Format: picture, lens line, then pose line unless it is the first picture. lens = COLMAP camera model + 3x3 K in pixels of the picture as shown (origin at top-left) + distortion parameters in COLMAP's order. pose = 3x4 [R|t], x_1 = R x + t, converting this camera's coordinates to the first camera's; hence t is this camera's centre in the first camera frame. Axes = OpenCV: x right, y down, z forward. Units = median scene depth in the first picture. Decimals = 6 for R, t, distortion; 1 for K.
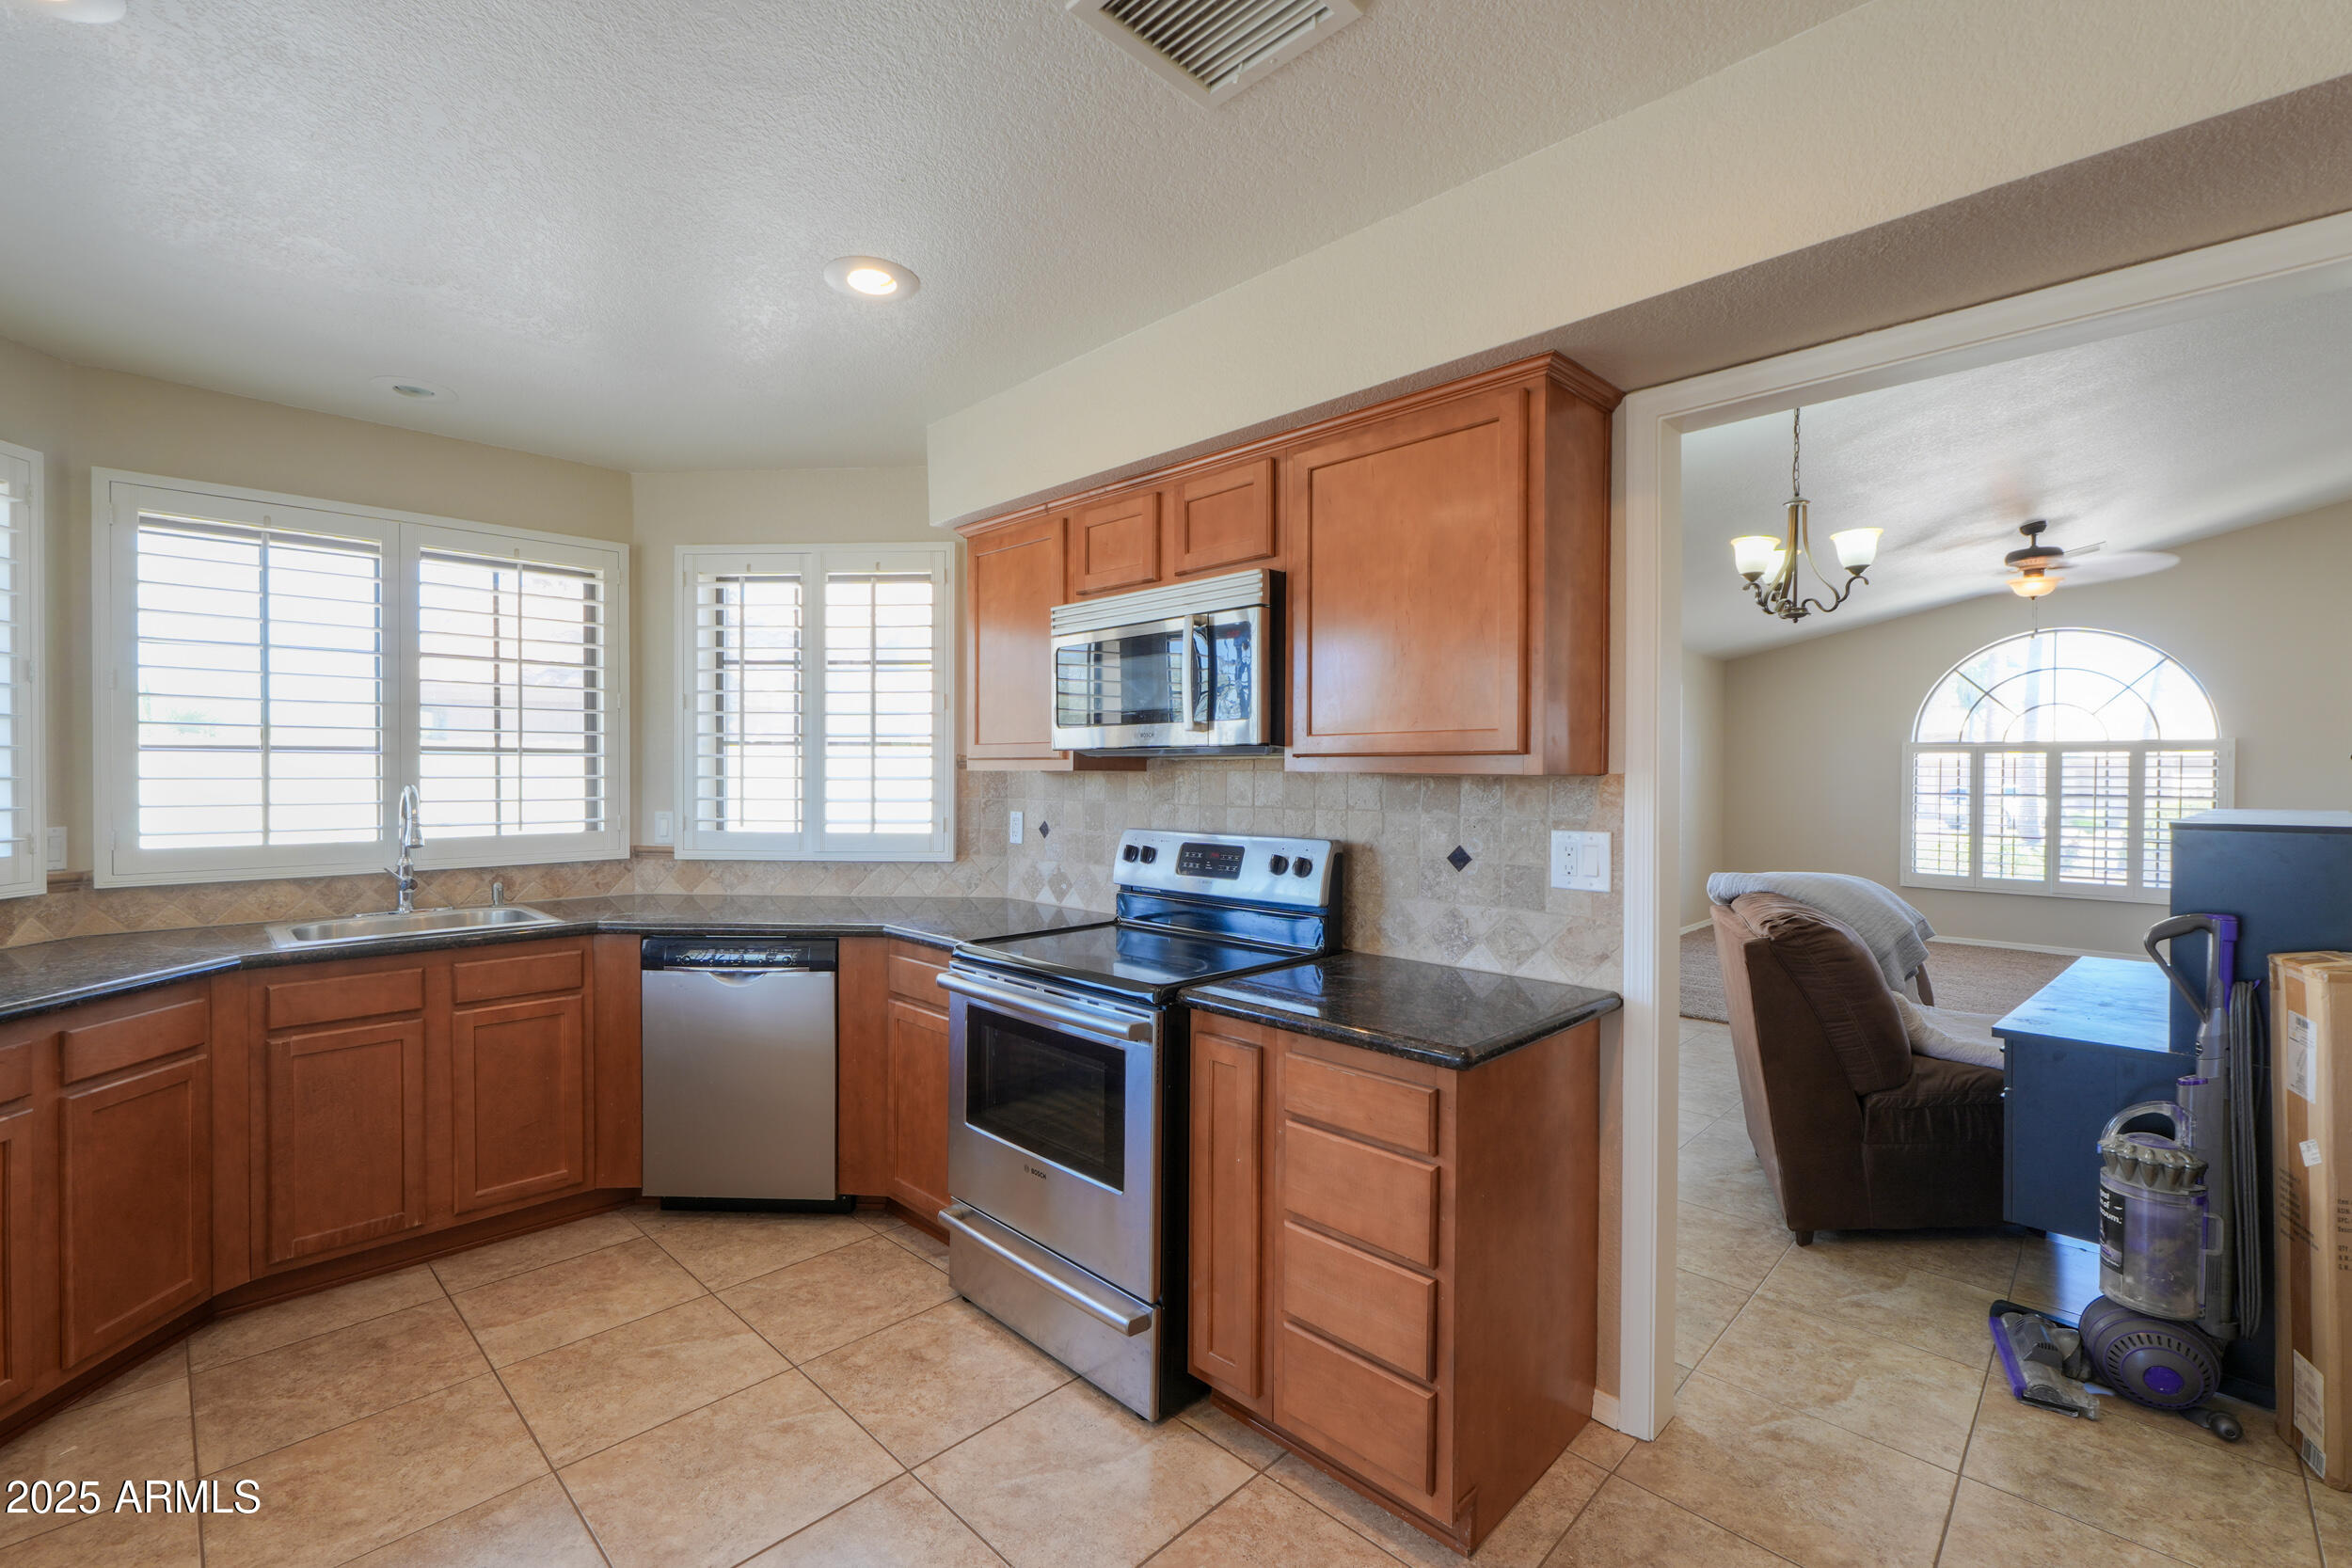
lens RADIAL K [[992.5, 0, 1185.9], [0, 992.5, 781.6], [0, 0, 1]] dist [-0.000282, 0.000617]
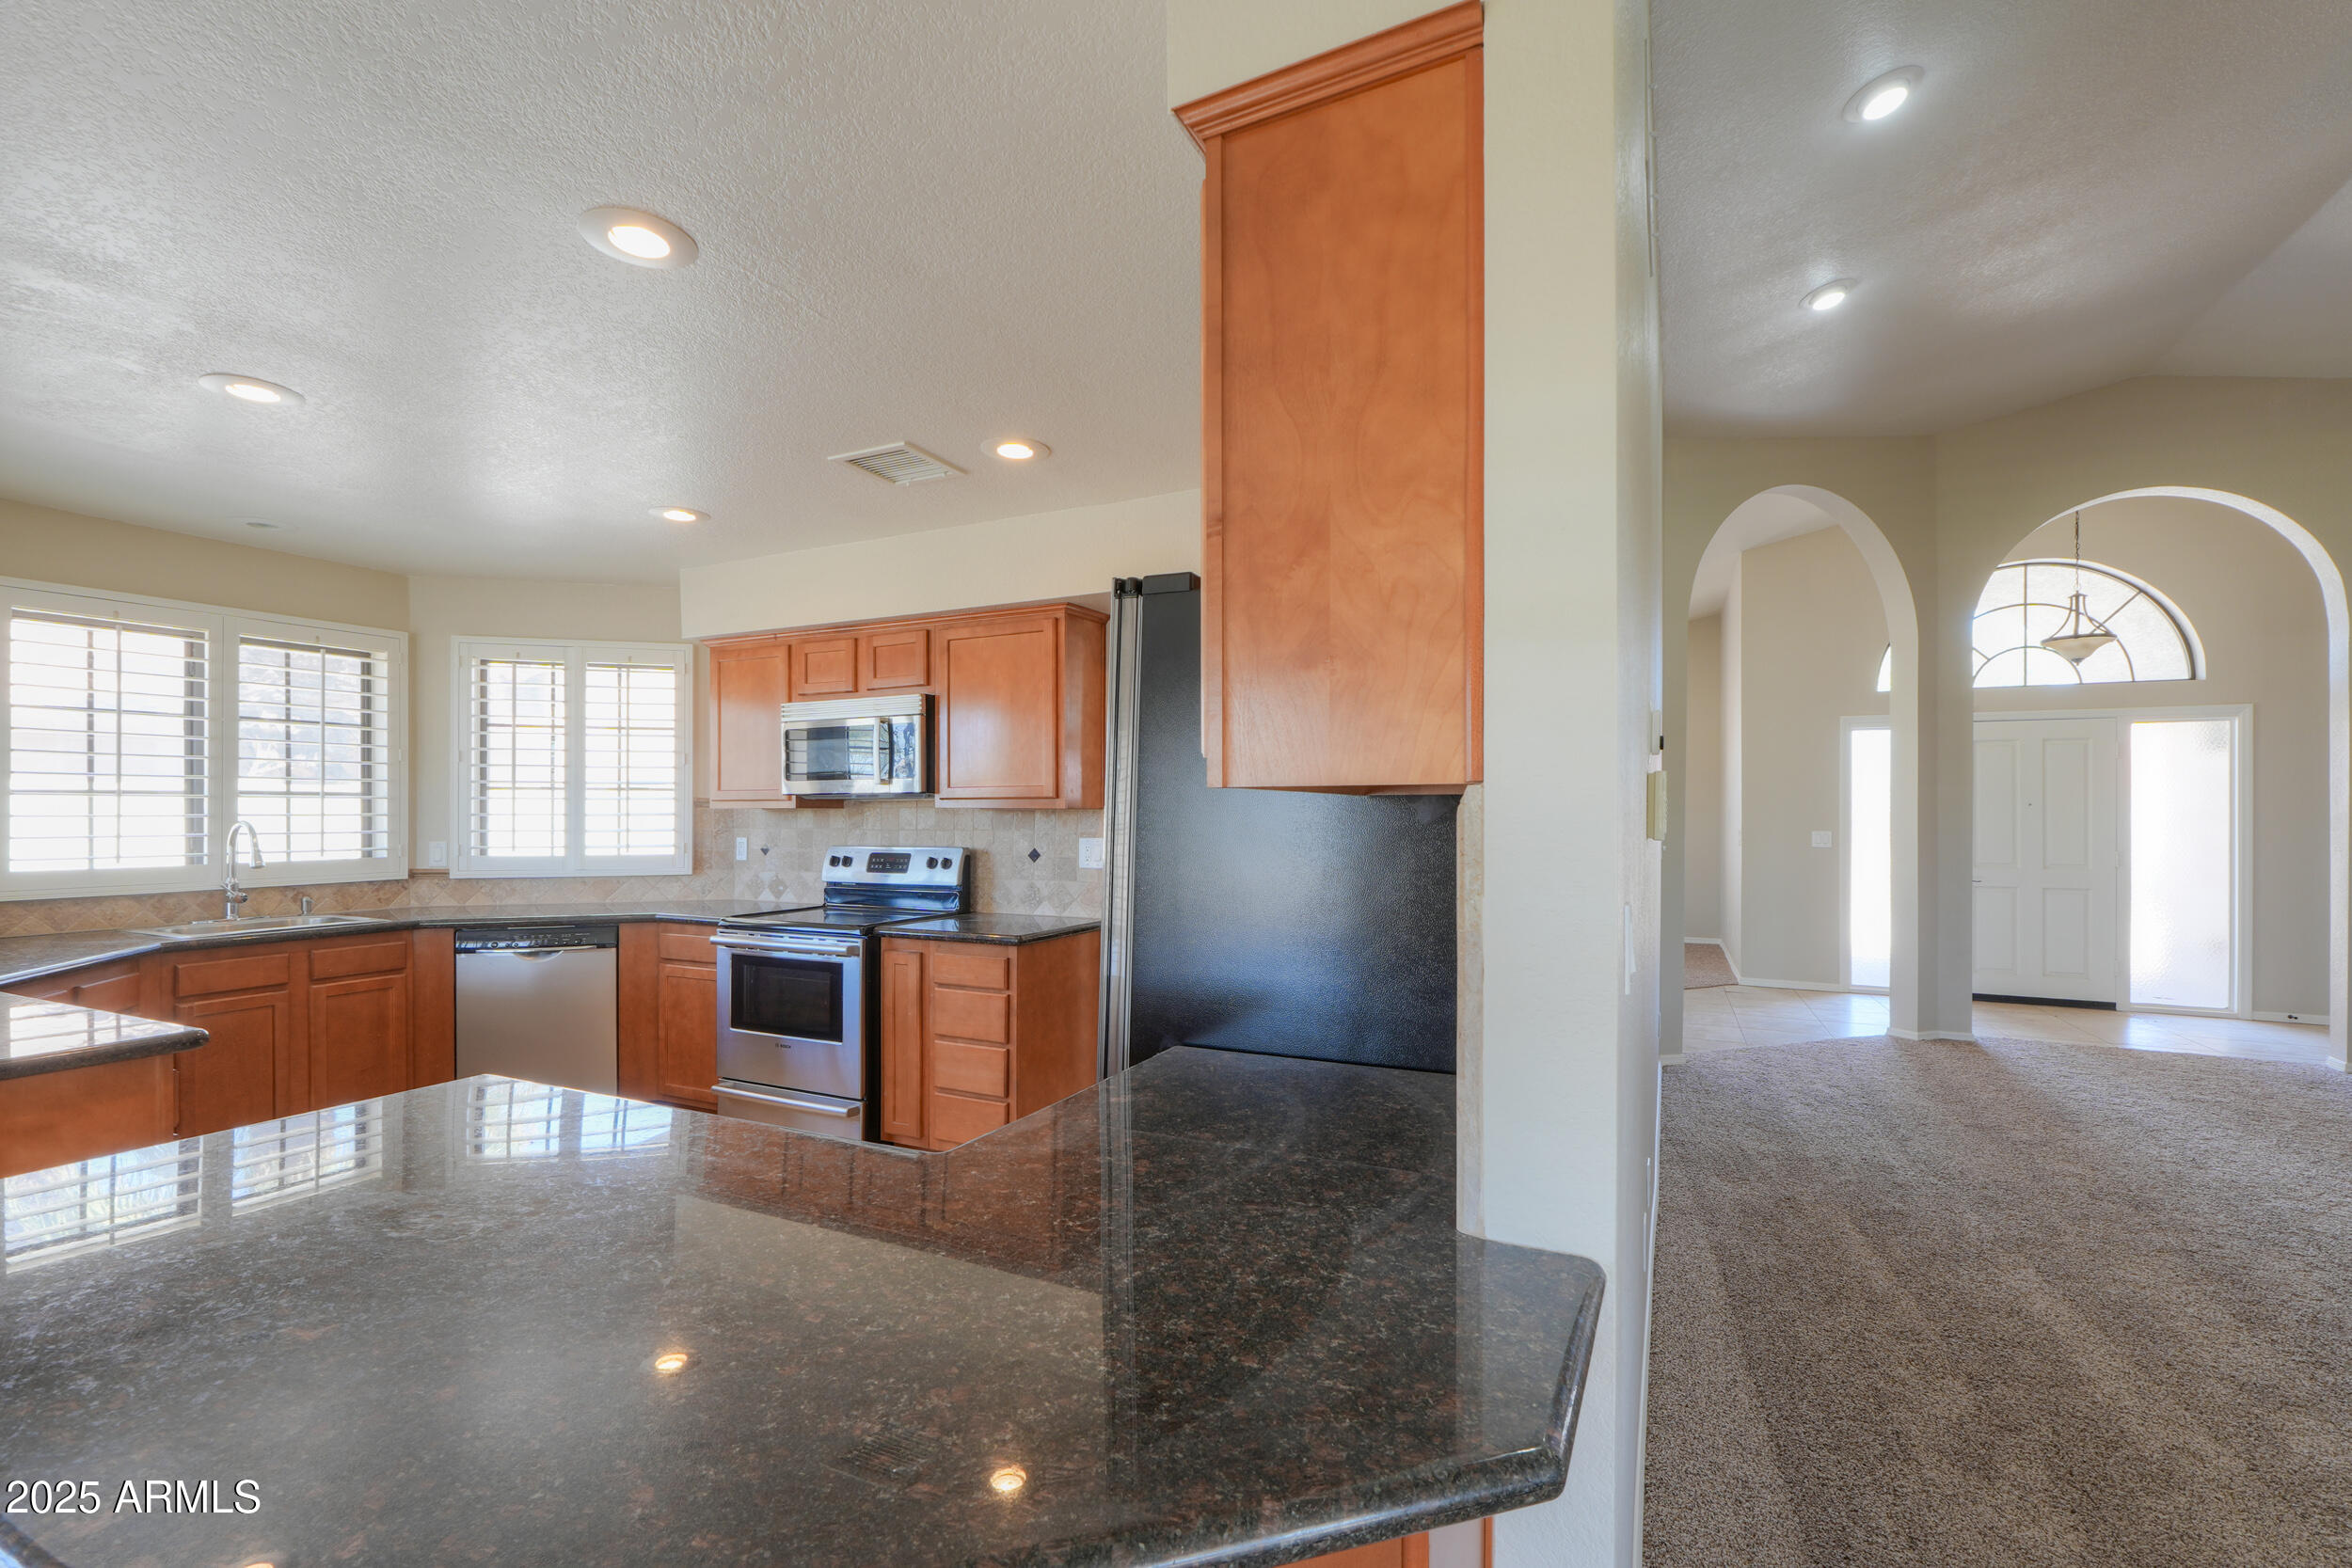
lens RADIAL K [[992.5, 0, 1201.7], [0, 992.5, 812.8], [0, 0, 1]] dist [-0.000282, 0.000617]
pose [[0.939658, -0.004743, 0.342081, -0.047929], [0.008136, 0.999931, -0.008484, 0.014589], [-0.342017, 0.010755, 0.939632, -0.678568]]
